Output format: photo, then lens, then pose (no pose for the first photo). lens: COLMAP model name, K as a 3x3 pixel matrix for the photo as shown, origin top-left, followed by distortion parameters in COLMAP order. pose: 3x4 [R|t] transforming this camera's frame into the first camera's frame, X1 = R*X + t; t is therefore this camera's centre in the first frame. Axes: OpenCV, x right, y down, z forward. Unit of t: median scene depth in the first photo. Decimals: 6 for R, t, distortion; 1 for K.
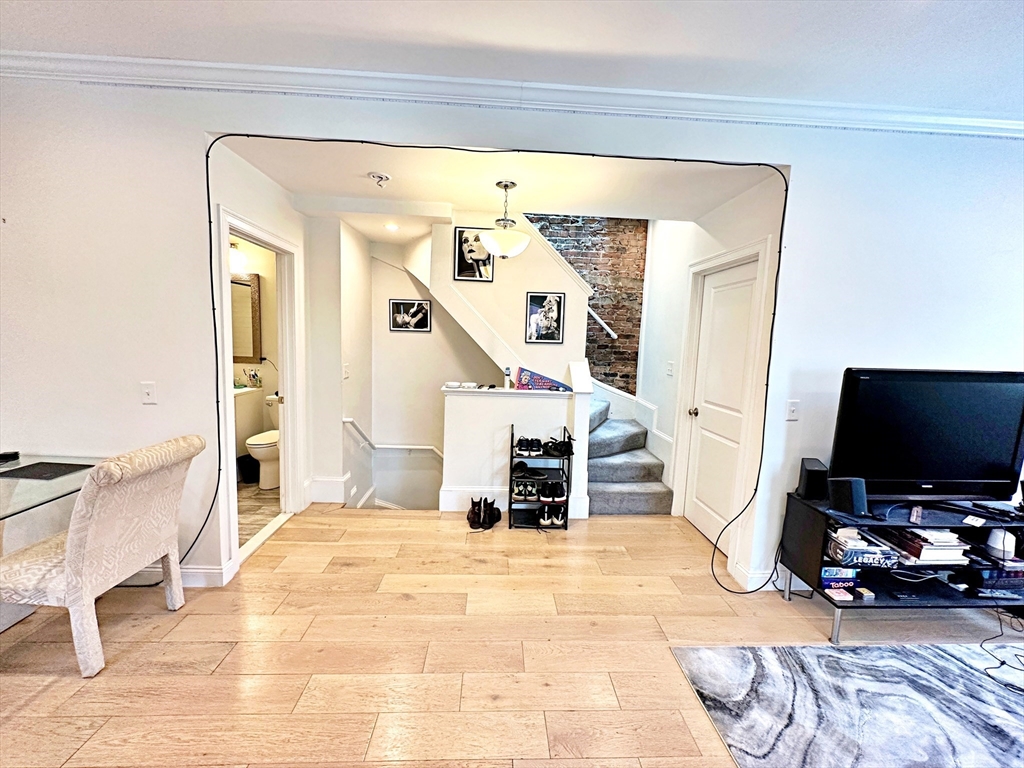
lens RADIAL K [[408.2, 0, 513.3], [0, 408.2, 382.8], [0, 0, 1]] dist [0.001447, -0.000014]
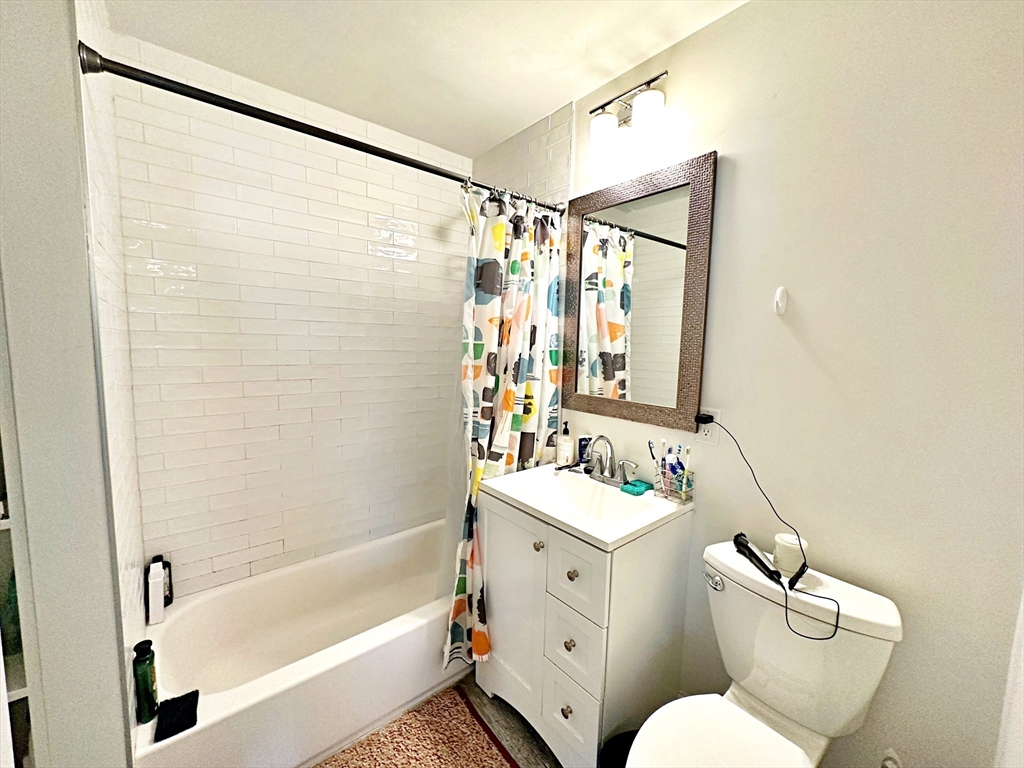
lens RADIAL K [[408.2, 0, 510.4], [0, 408.2, 382.3], [0, 0, 1]] dist [0.001447, -0.000014]
pose [[0.608358, 0.057195, -0.791599, -0.453308], [-0.082847, 0.996527, 0.008332, -0.077485], [0.789327, 0.060513, 0.610984, 0.681543]]
